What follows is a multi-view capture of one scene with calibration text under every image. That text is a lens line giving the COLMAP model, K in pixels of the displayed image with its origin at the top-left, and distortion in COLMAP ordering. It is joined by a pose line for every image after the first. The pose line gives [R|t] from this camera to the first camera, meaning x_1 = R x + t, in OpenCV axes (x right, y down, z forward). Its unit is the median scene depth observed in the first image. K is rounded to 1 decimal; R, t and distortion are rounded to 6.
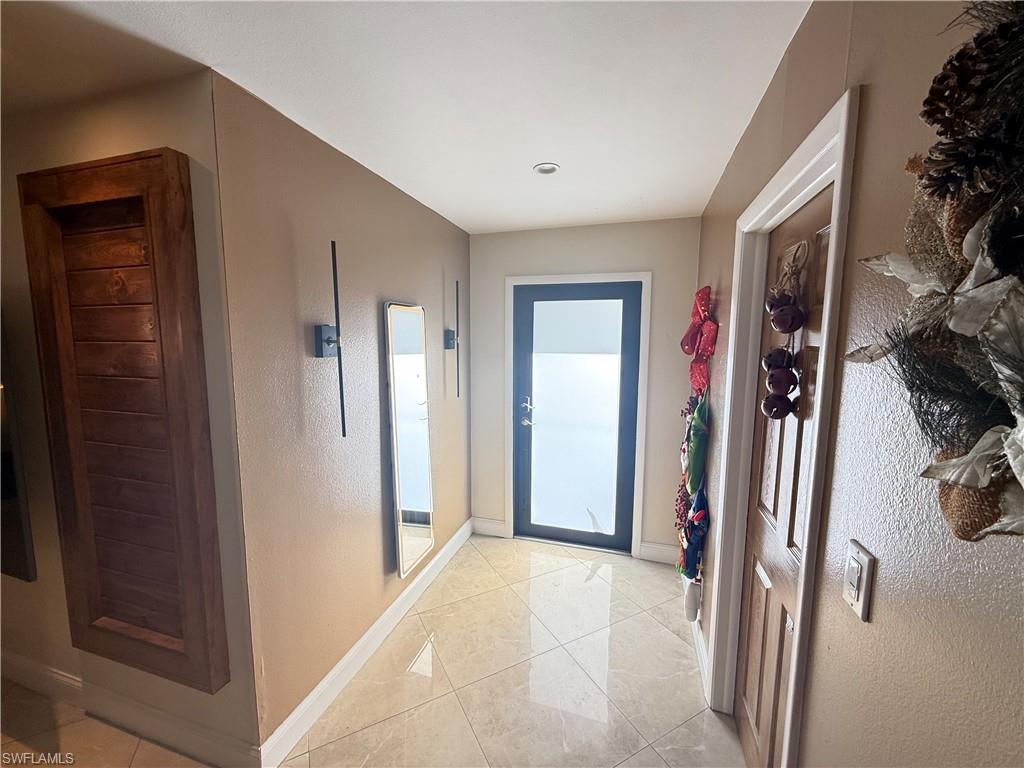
lens RADIAL K [[409.7, 0, 508.1], [0, 409.7, 384.9], [0, 0, 1]] dist [0.000701, -0.000044]
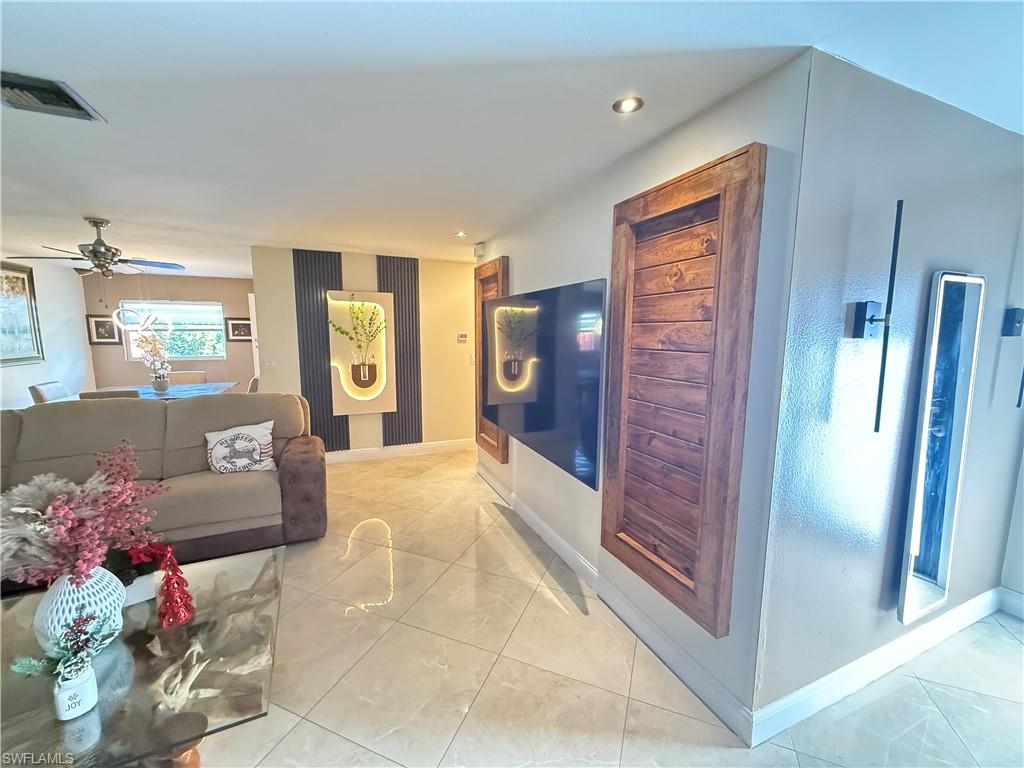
lens RADIAL K [[409.7, 0, 508.1], [0, 409.7, 384.9], [0, 0, 1]] dist [0.000701, -0.000044]
pose [[0.640615, 0.097649, -0.761628, -0.294982], [-0.087388, 0.994708, 0.054029, 0.058267], [0.762874, 0.031945, 0.645758, -0.168737]]
